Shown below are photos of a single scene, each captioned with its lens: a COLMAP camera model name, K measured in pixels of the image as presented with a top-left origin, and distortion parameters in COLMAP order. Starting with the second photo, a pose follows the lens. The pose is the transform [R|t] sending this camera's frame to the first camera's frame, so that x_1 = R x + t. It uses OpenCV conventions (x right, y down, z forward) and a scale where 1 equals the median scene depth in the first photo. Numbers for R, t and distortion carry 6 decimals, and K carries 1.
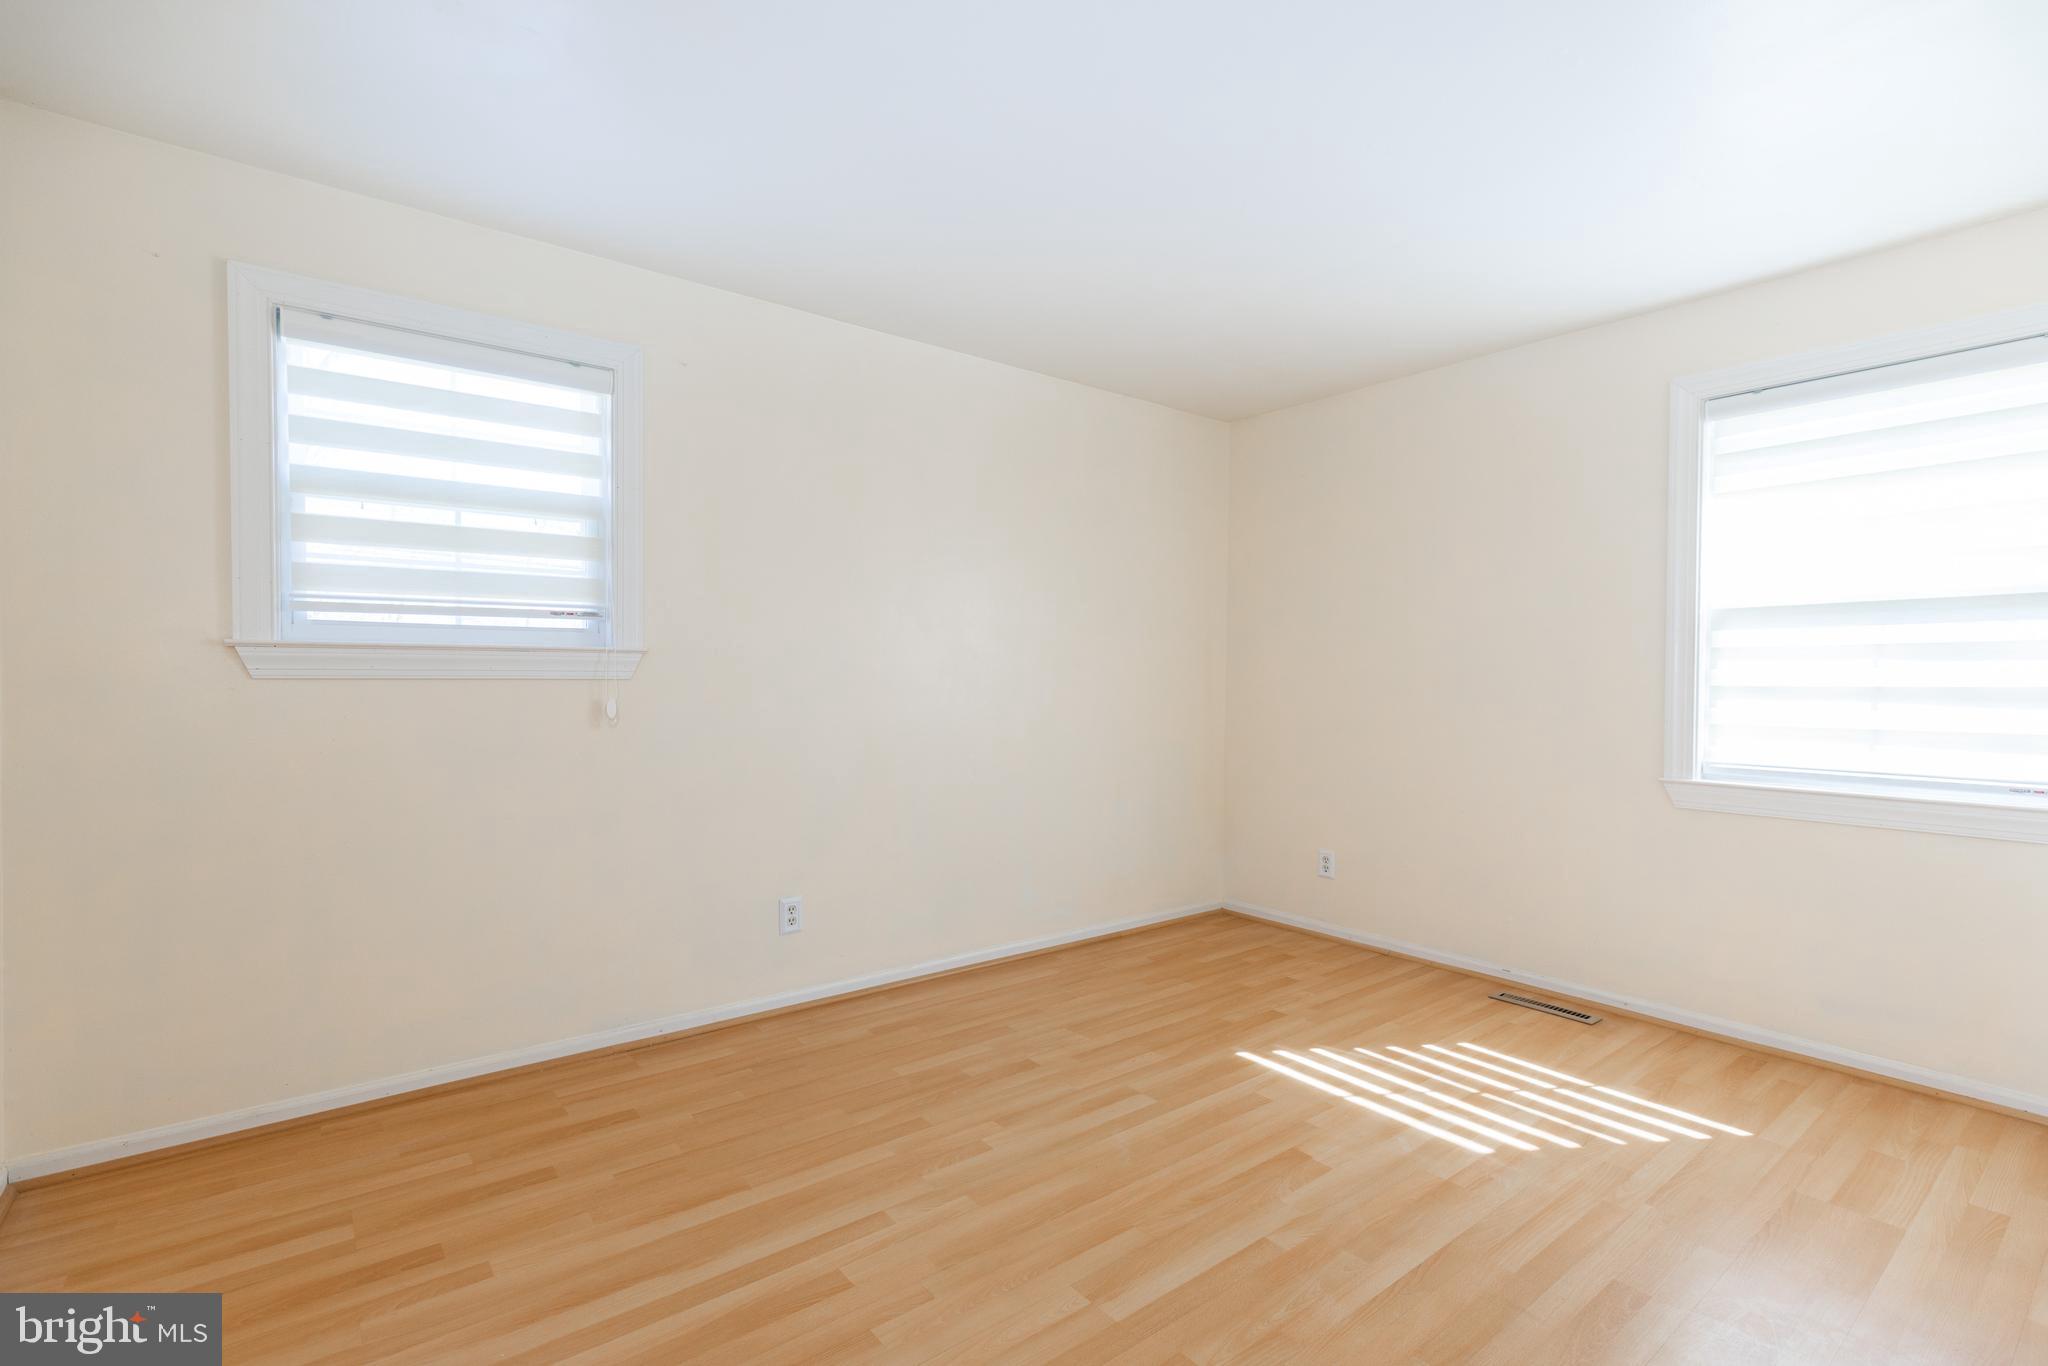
lens RADIAL K [[930.4, 0, 1029.6], [0, 930.4, 700.0], [0, 0, 1]] dist [0.001198, -0.000749]
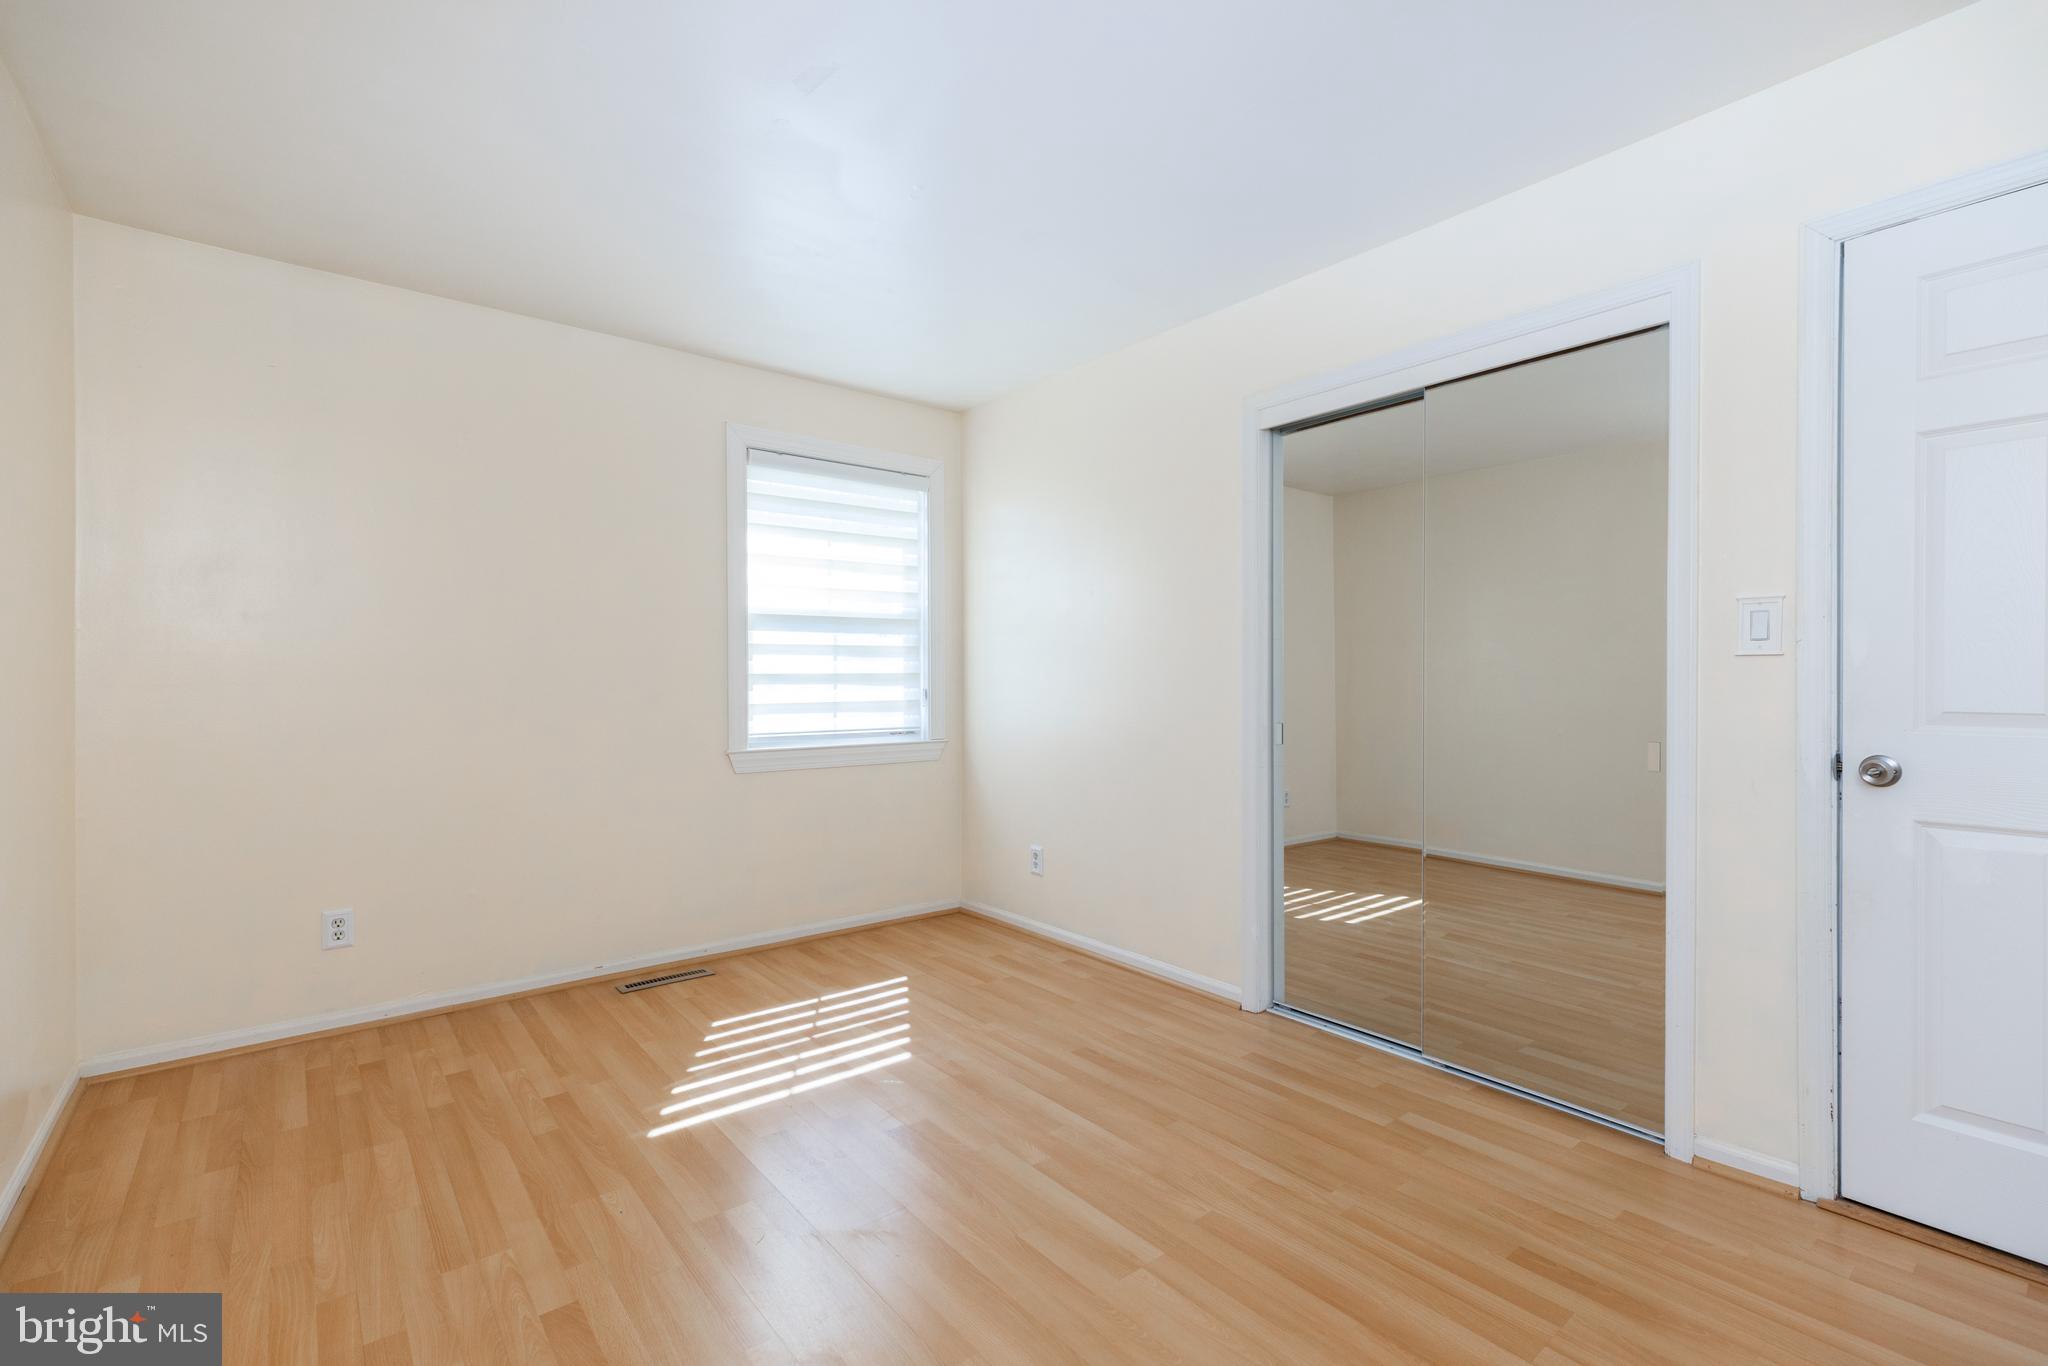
lens RADIAL K [[930.4, 0, 1023.5], [0, 930.4, 676.0], [0, 0, 1]] dist [0.001198, -0.000749]
pose [[-0.014952, -0.002657, 0.999885, -0.605545], [0.031691, 0.999493, 0.003129, -0.005689], [-0.999386, 0.031734, -0.014860, 0.717322]]
